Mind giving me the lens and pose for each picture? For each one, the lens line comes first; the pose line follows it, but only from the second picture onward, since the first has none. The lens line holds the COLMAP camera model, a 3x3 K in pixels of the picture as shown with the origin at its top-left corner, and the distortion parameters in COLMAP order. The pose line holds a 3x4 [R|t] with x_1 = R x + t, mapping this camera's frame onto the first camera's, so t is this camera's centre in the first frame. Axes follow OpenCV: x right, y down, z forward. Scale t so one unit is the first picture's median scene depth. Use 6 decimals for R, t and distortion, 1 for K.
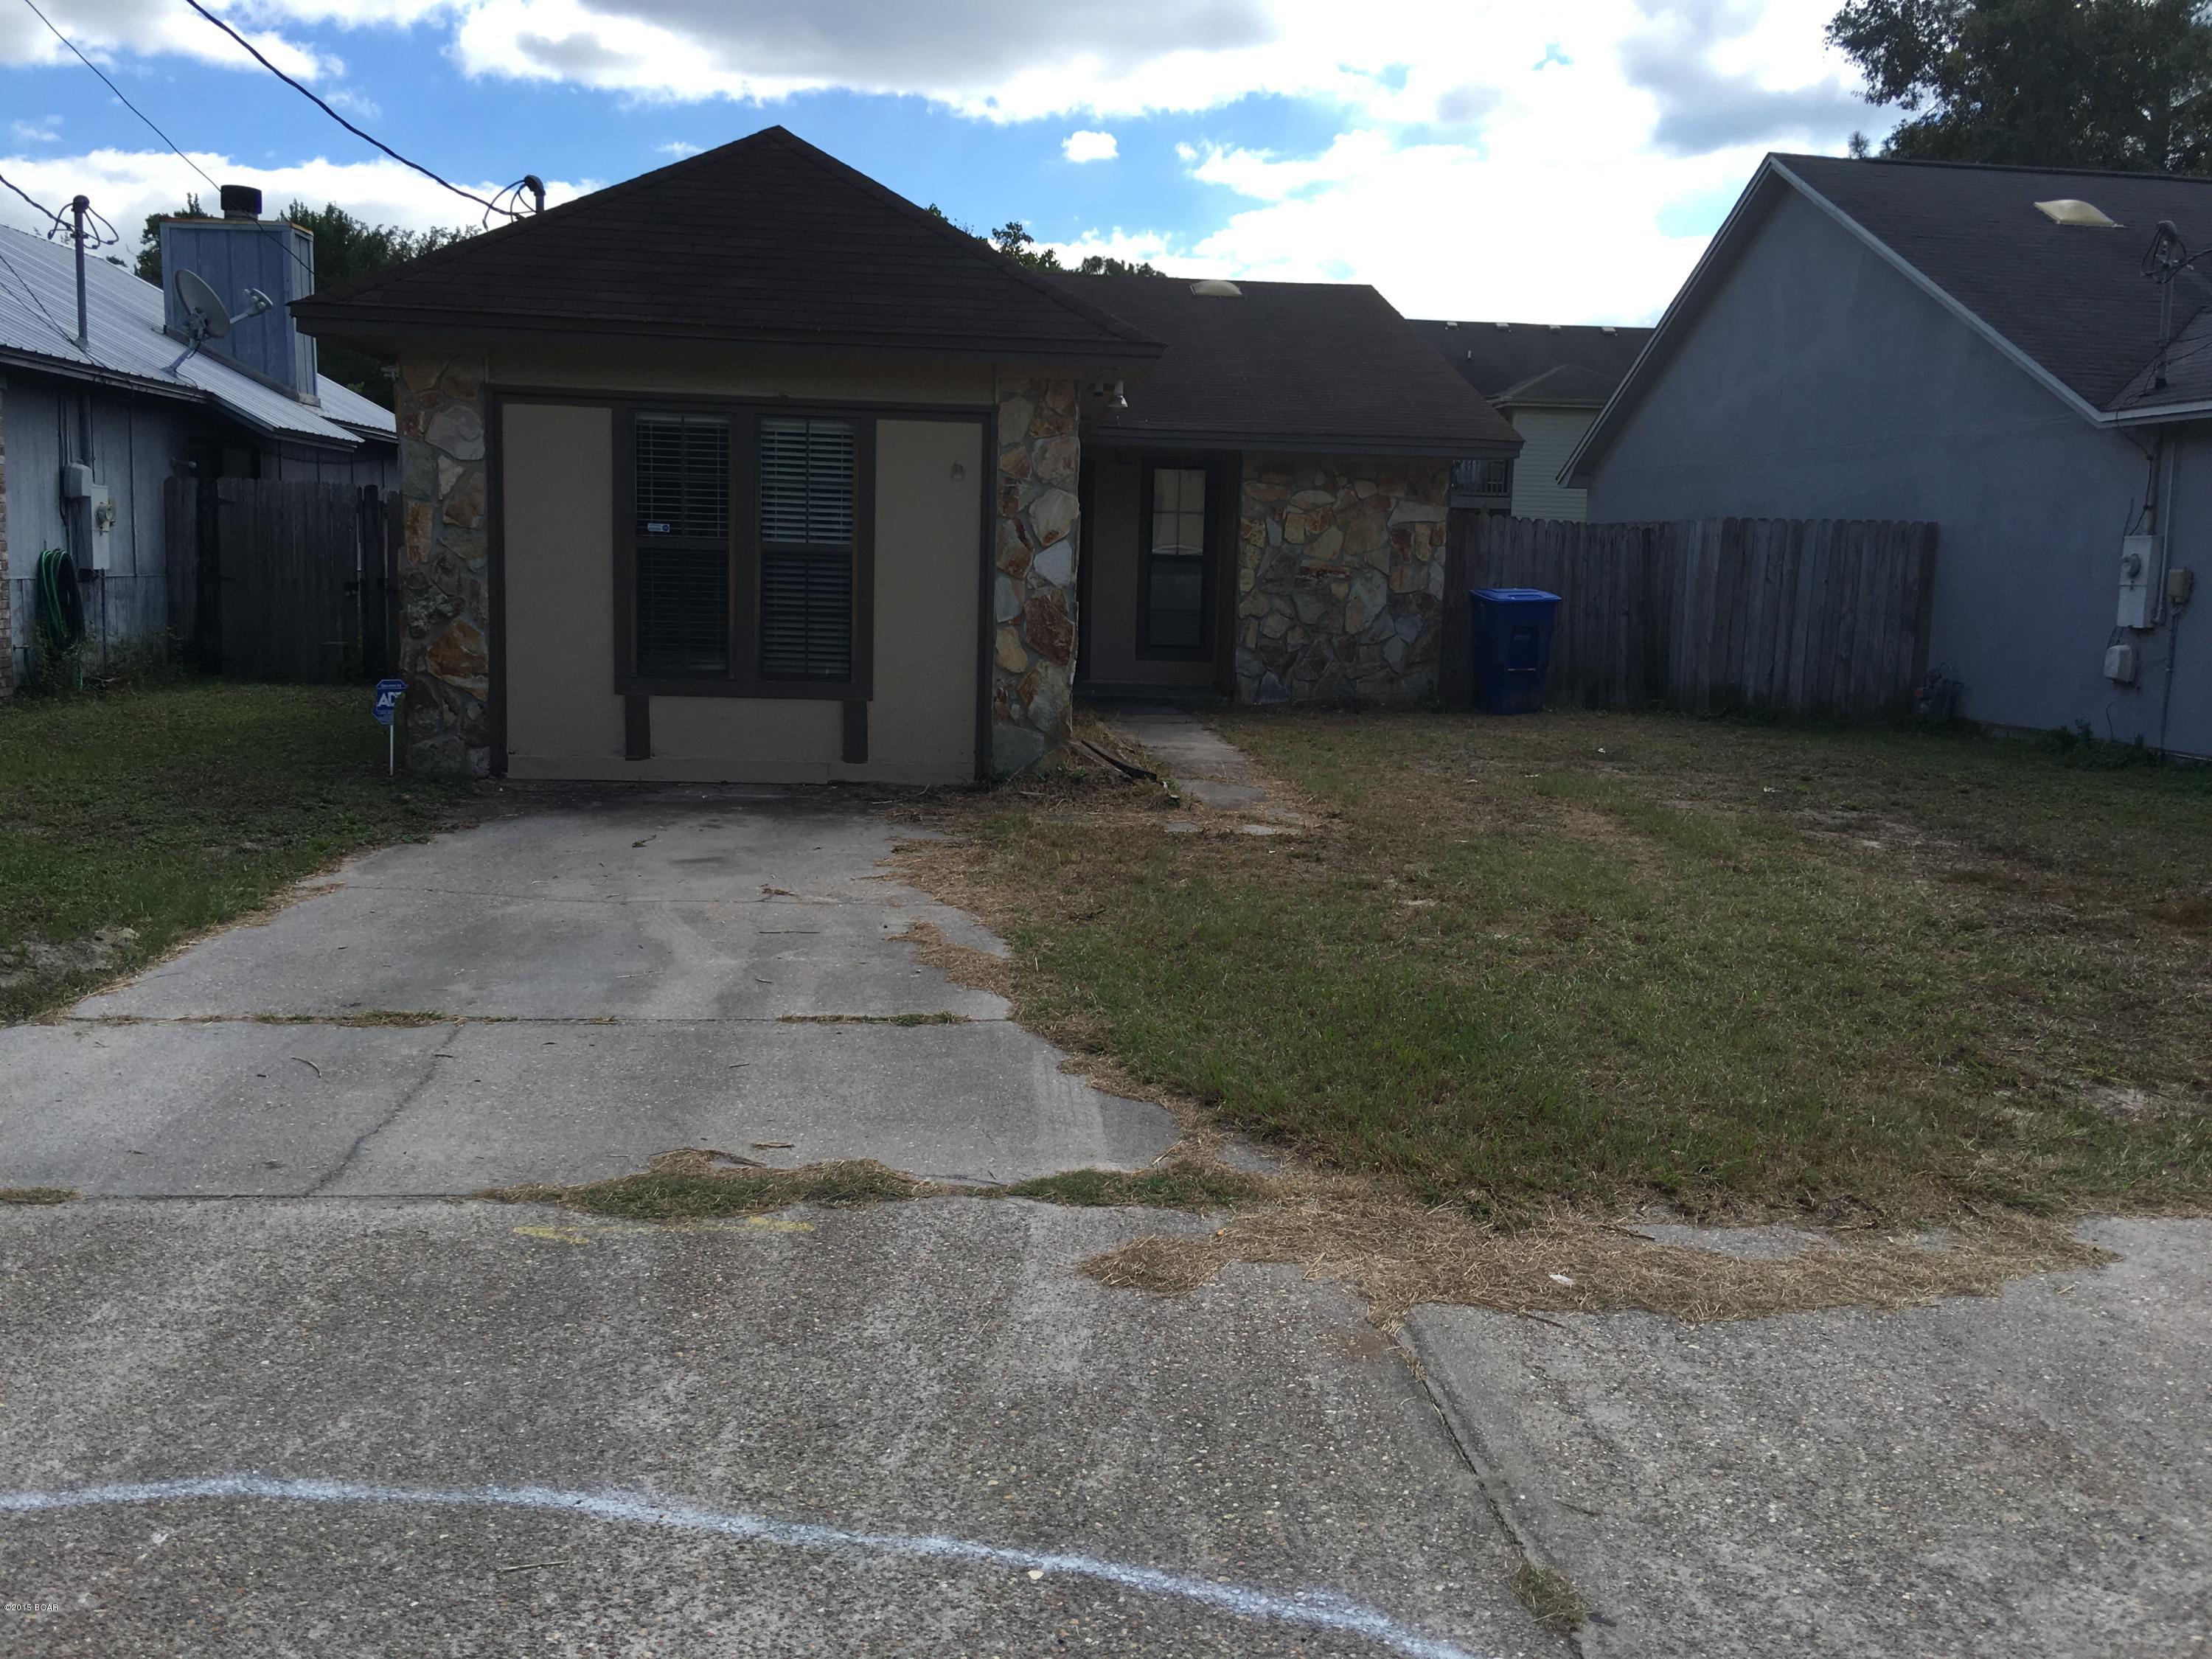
lens RADIAL K [[1909.0, 0, 1105.1], [0, 1909.0, 835.5], [0, 0, 1]] dist [0.067552, -0.035958]
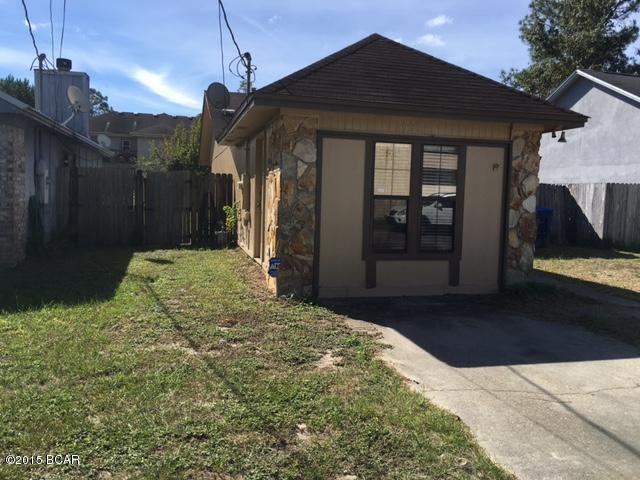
lens RADIAL K [[552.3, 0, 320.6], [0, 552.3, 239.8], [0, 0, 1]] dist [0.067552, -0.035958]
pose [[0.985564, -0.014596, 0.168675, -0.419920], [0.023117, 0.998548, -0.048665, -0.067231], [-0.167720, 0.051862, 0.984470, 0.336815]]
